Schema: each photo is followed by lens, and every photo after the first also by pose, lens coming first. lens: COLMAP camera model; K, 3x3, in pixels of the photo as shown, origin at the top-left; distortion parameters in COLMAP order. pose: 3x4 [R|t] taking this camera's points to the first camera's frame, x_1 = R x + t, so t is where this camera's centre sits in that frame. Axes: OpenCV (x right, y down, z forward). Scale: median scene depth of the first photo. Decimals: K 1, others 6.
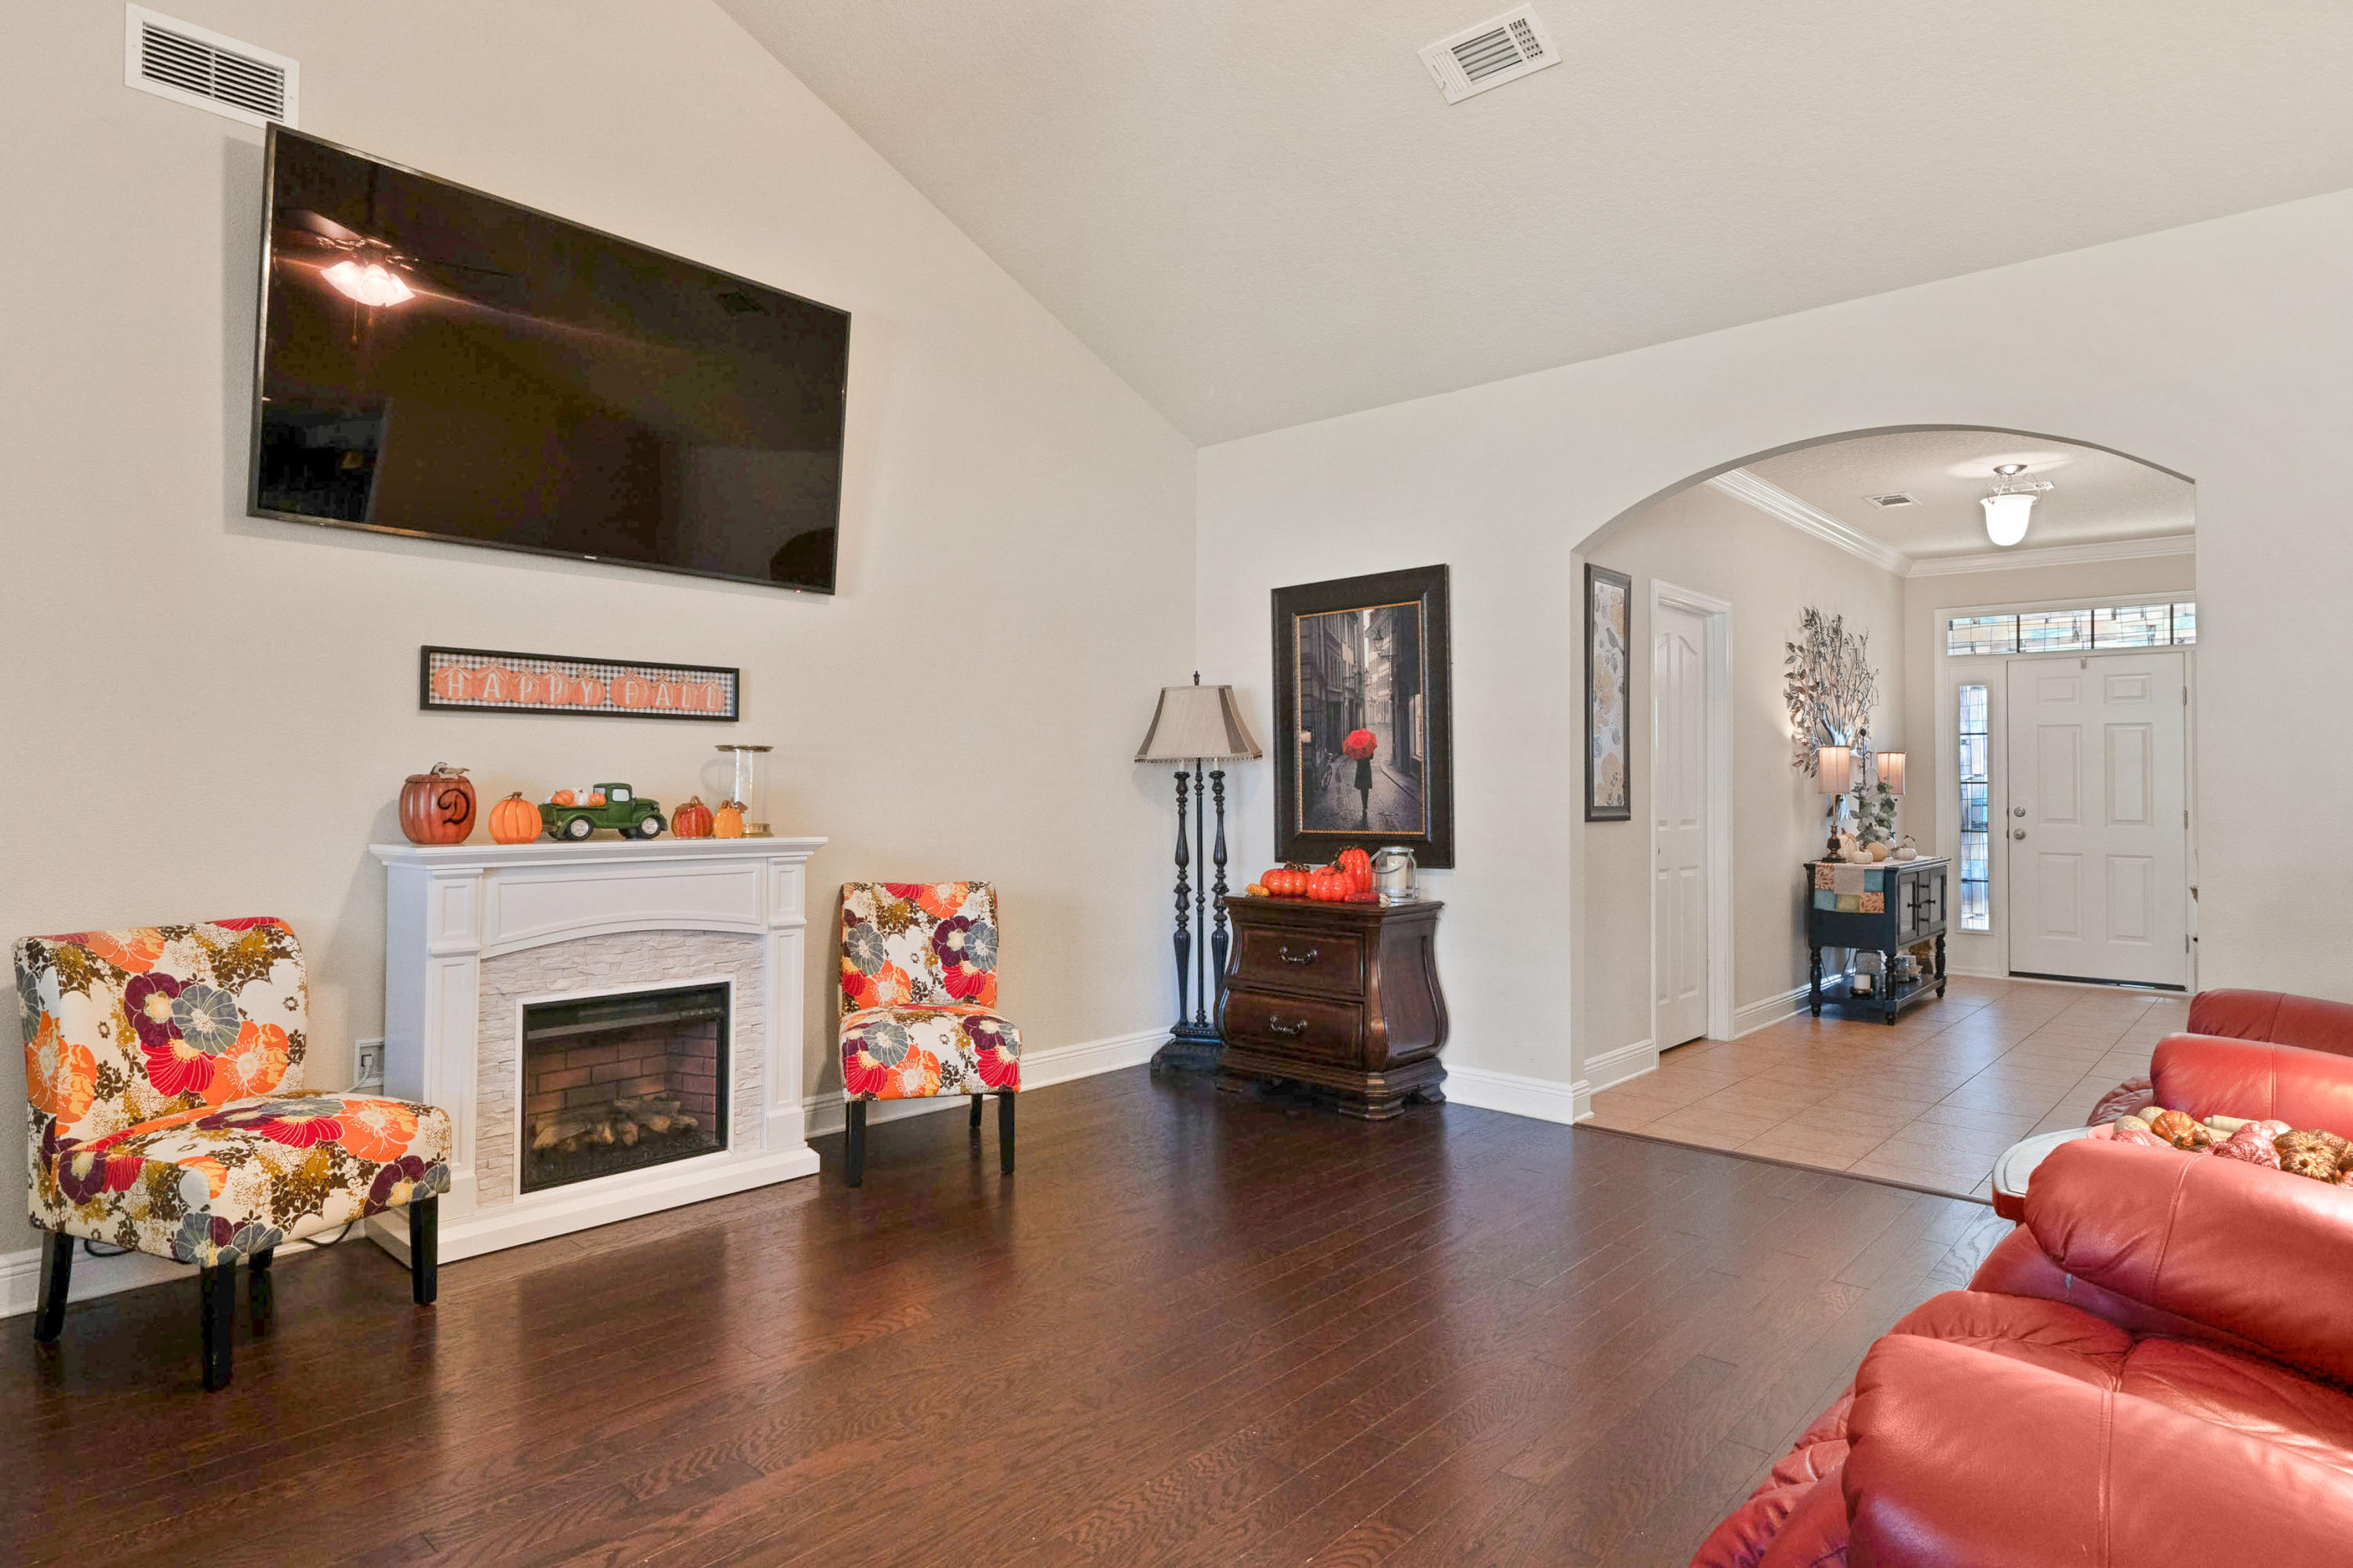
lens RADIAL K [[1309.0, 0, 1182.9], [0, 1309.0, 759.2], [0, 0, 1]] dist [-0.000152, -0.001127]
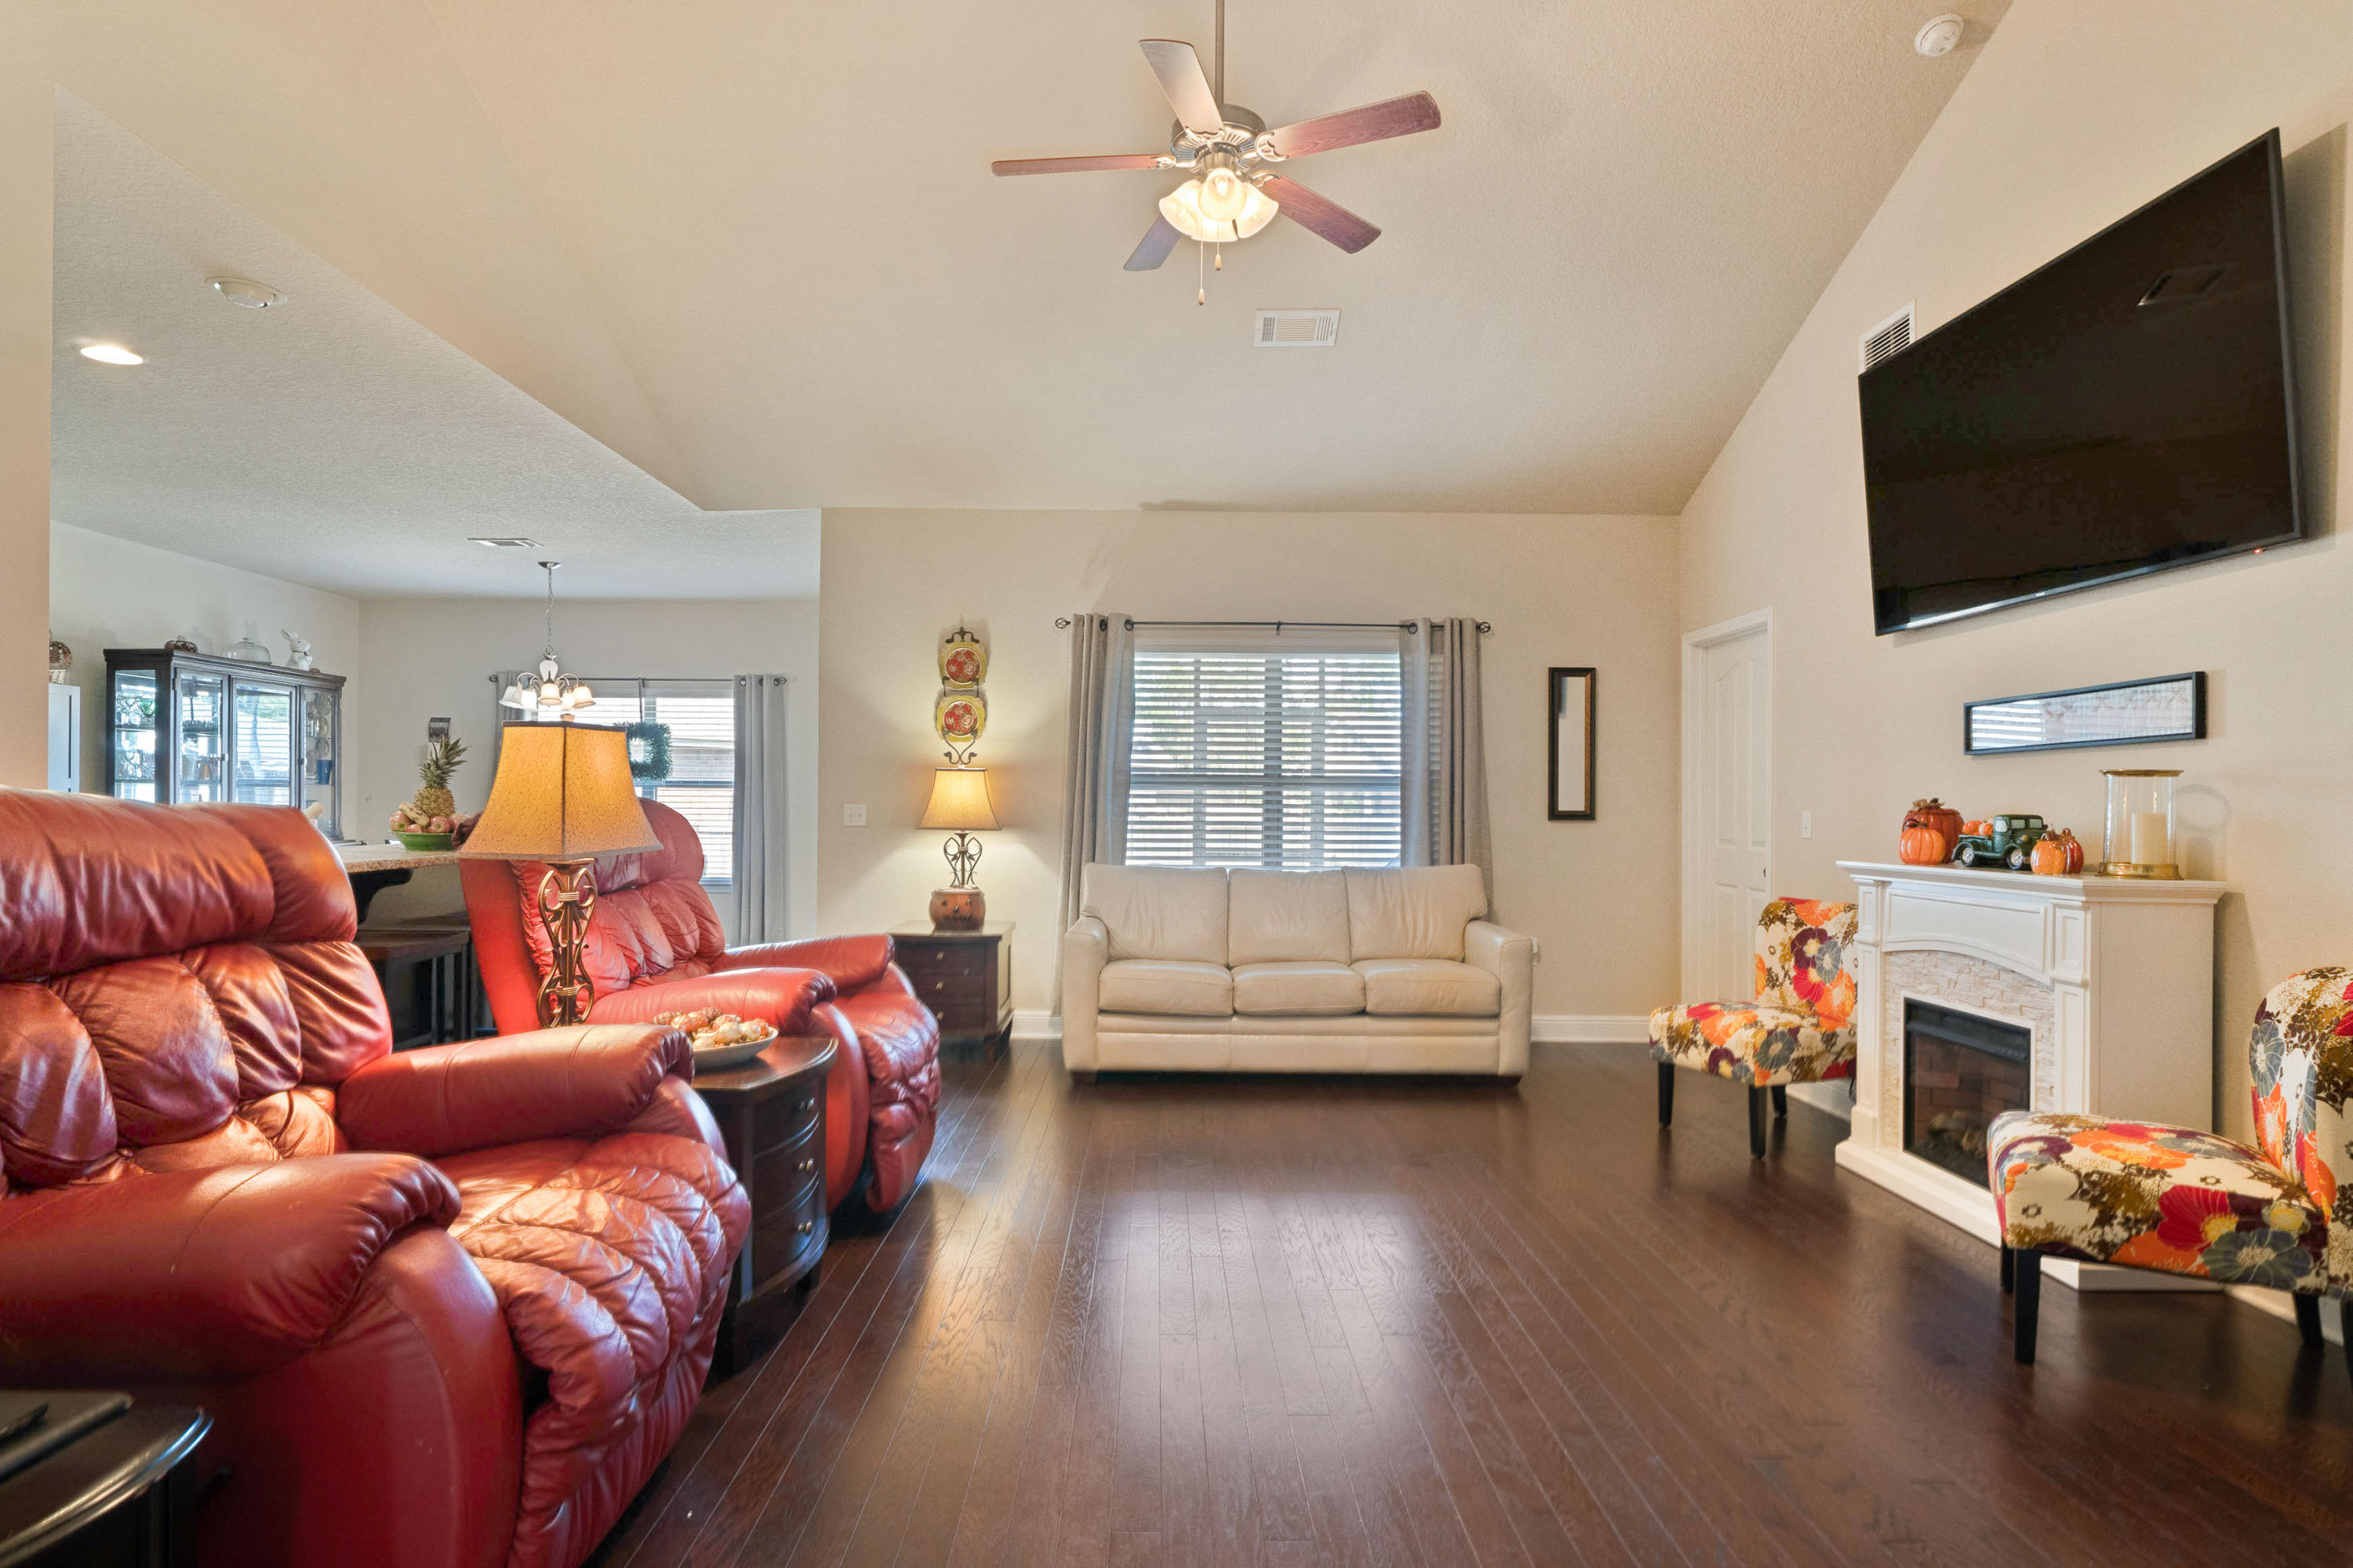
lens RADIAL K [[1253.5, 0, 1164.8], [0, 1253.5, 802.8], [0, 0, 1]] dist [-0.000080, 0.000063]
pose [[-0.739444, -0.015162, -0.673048, 0.605473], [0.001145, 0.999717, -0.023779, 0.026534], [0.673217, -0.018354, -0.739217, 1.072215]]
